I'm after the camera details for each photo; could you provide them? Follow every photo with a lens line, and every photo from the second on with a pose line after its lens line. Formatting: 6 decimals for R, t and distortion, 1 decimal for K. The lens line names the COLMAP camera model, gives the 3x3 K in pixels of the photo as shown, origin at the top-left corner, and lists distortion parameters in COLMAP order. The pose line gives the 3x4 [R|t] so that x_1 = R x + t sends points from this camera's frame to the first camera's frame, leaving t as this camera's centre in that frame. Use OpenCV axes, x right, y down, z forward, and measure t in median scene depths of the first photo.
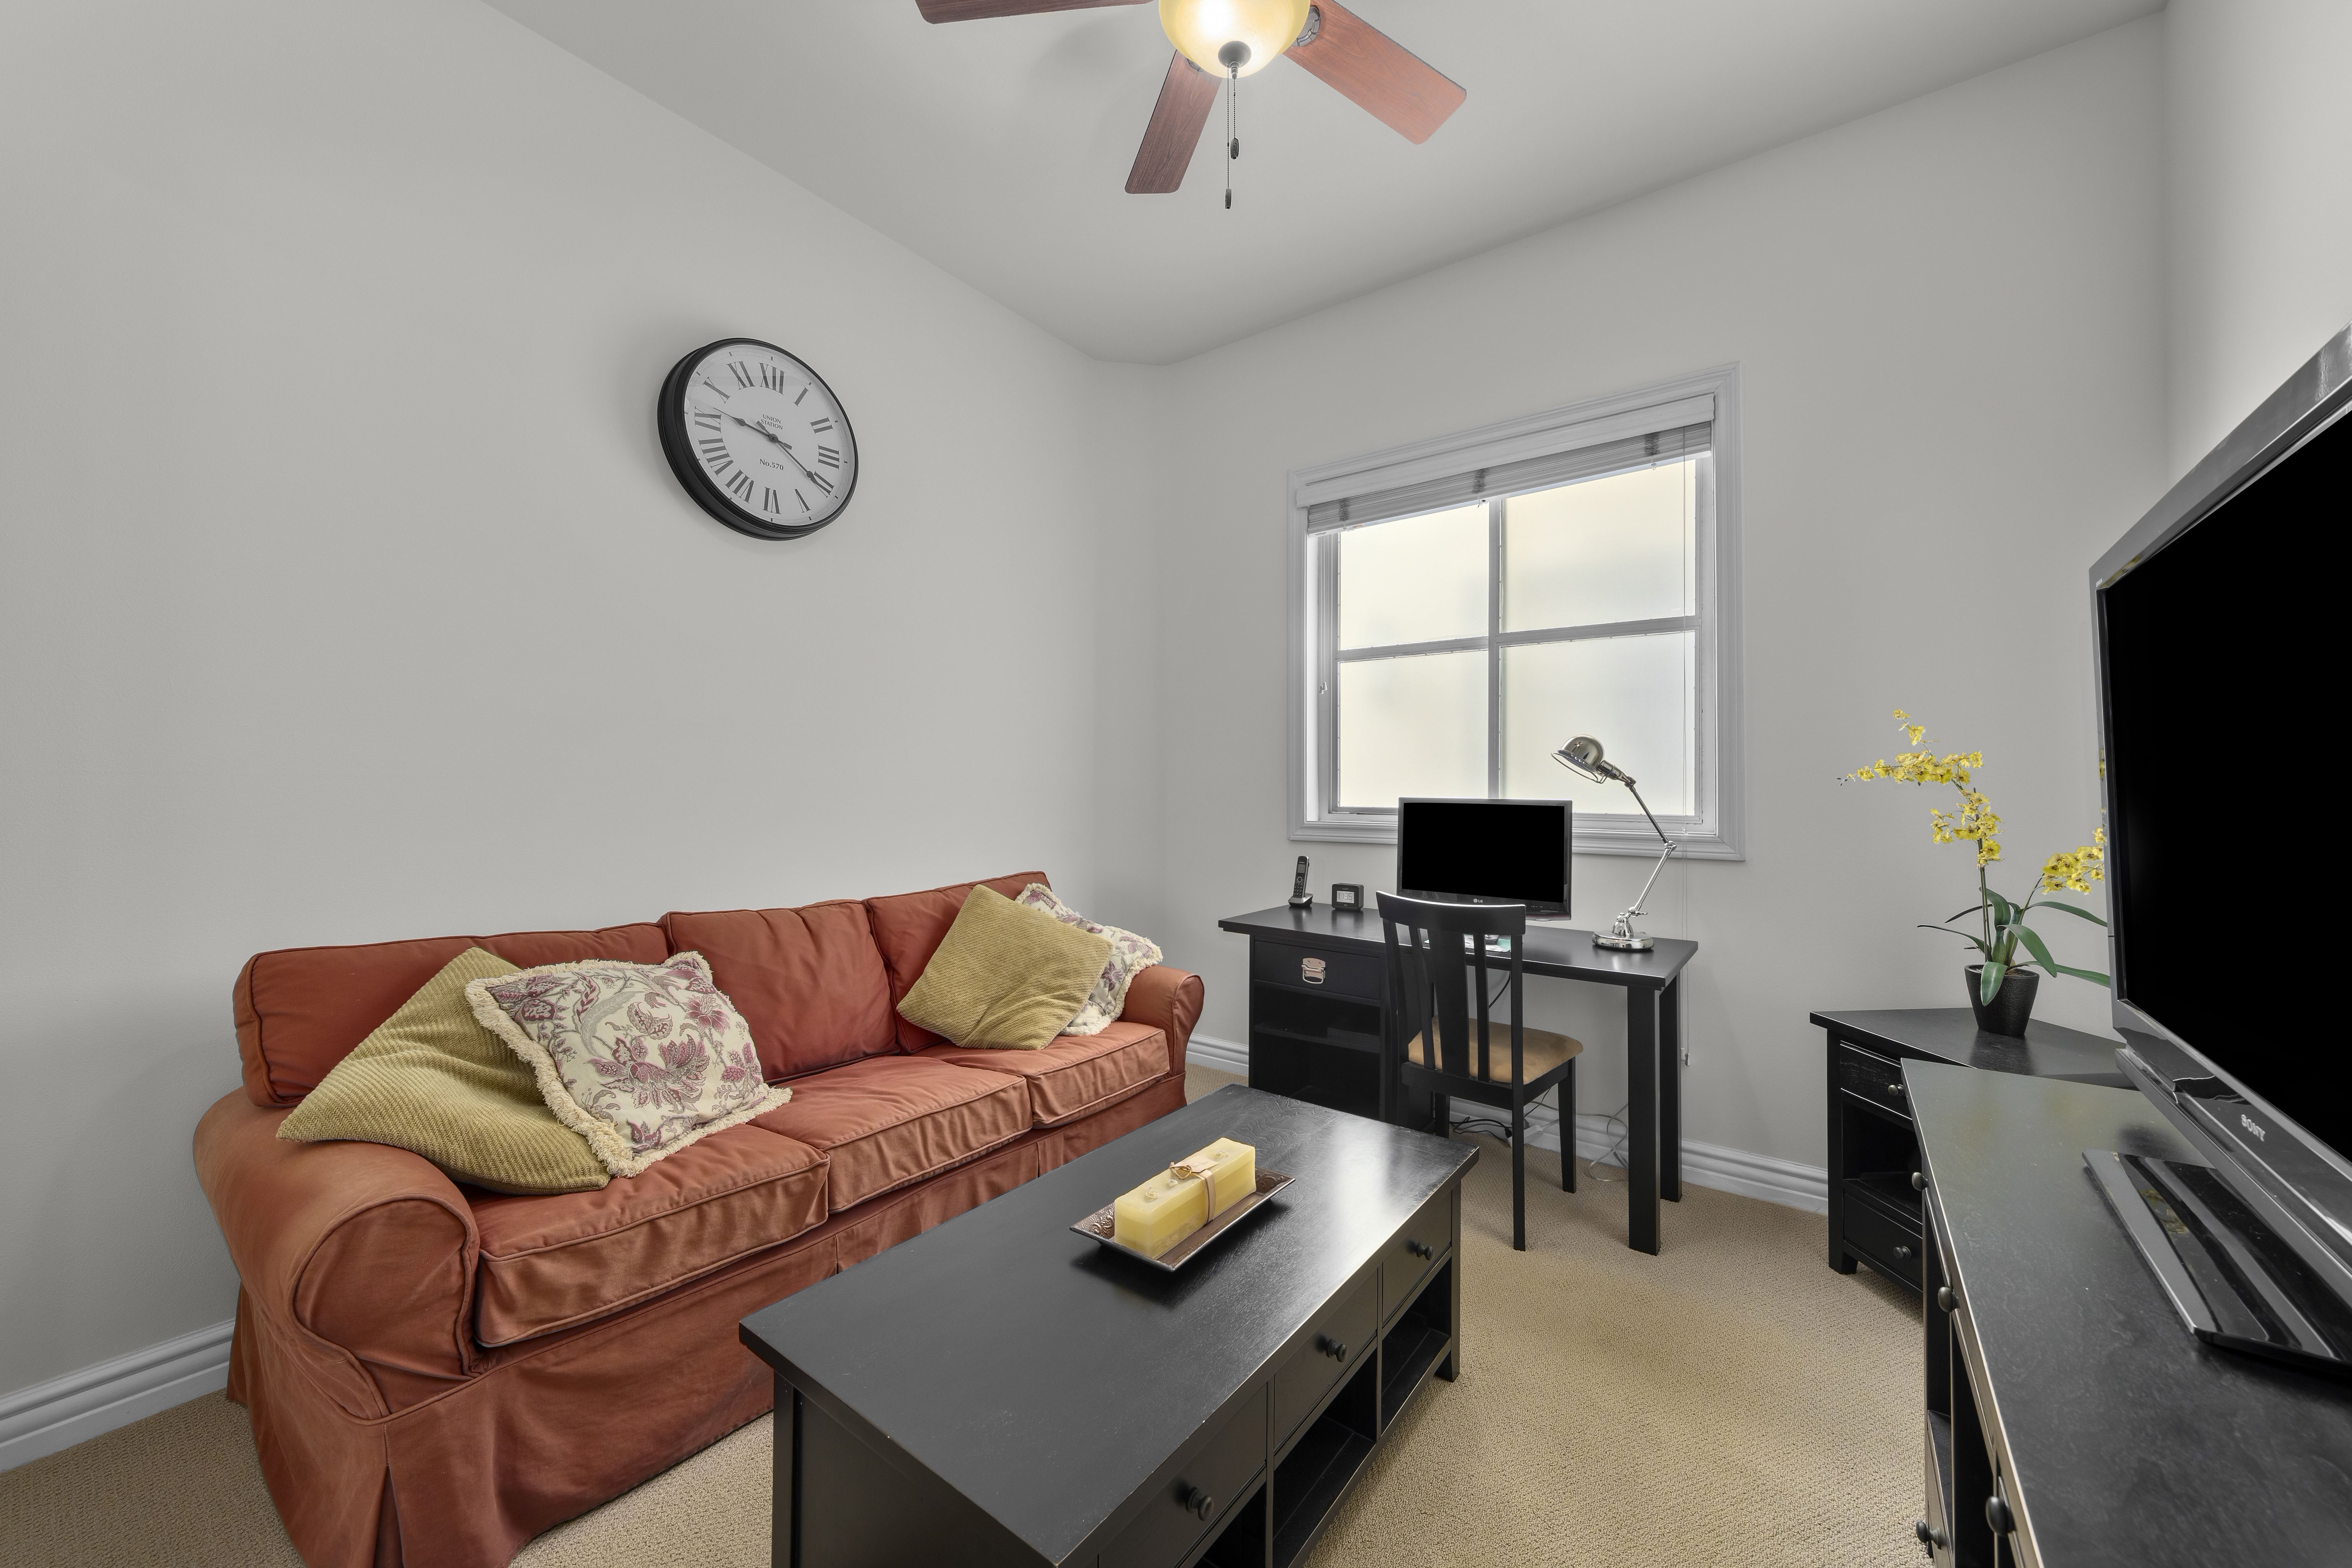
lens RADIAL K [[856.3, 0, 1180.9], [0, 856.3, 787.4], [0, 0, 1]] dist [0.001224, -0.000872]
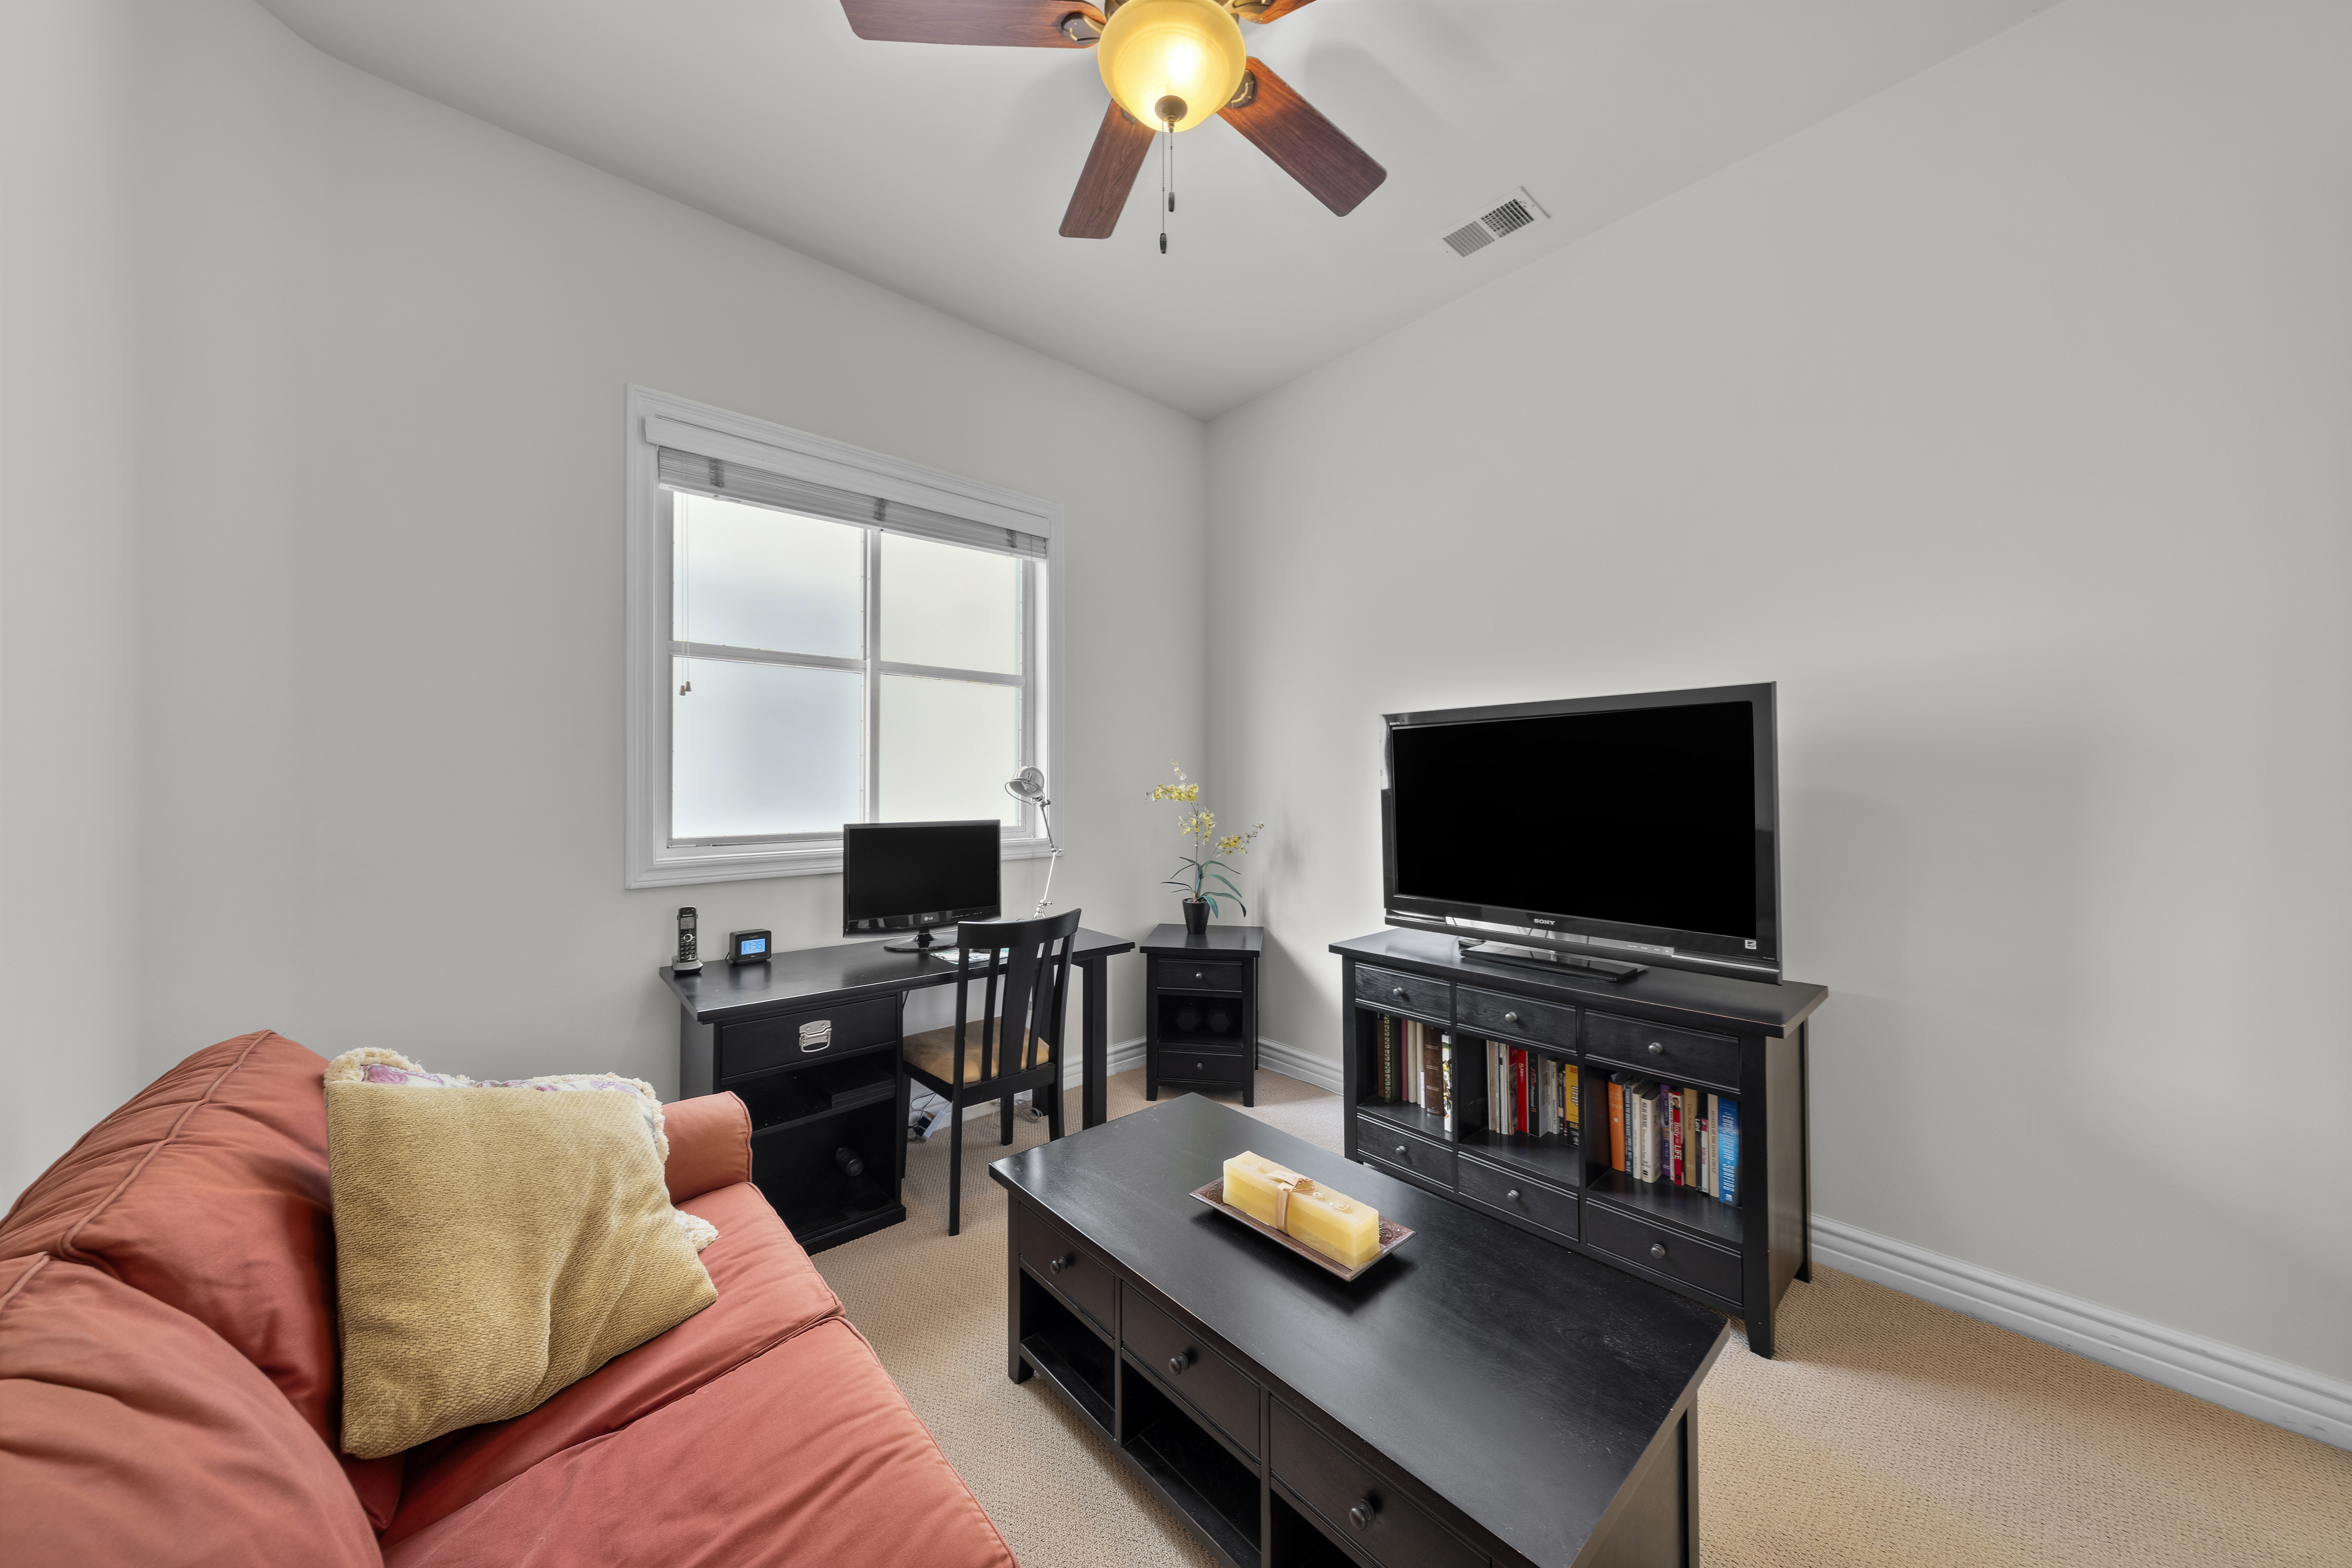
lens RADIAL K [[791.0, 0, 1176.0], [0, 791.0, 767.0], [0, 0, 1]] dist [0.001344, -0.000006]
pose [[0.198897, 0.013565, 0.979926, -0.511996], [0.009215, 0.999834, -0.015711, -0.031666], [-0.979977, 0.012155, 0.198739, 0.476153]]
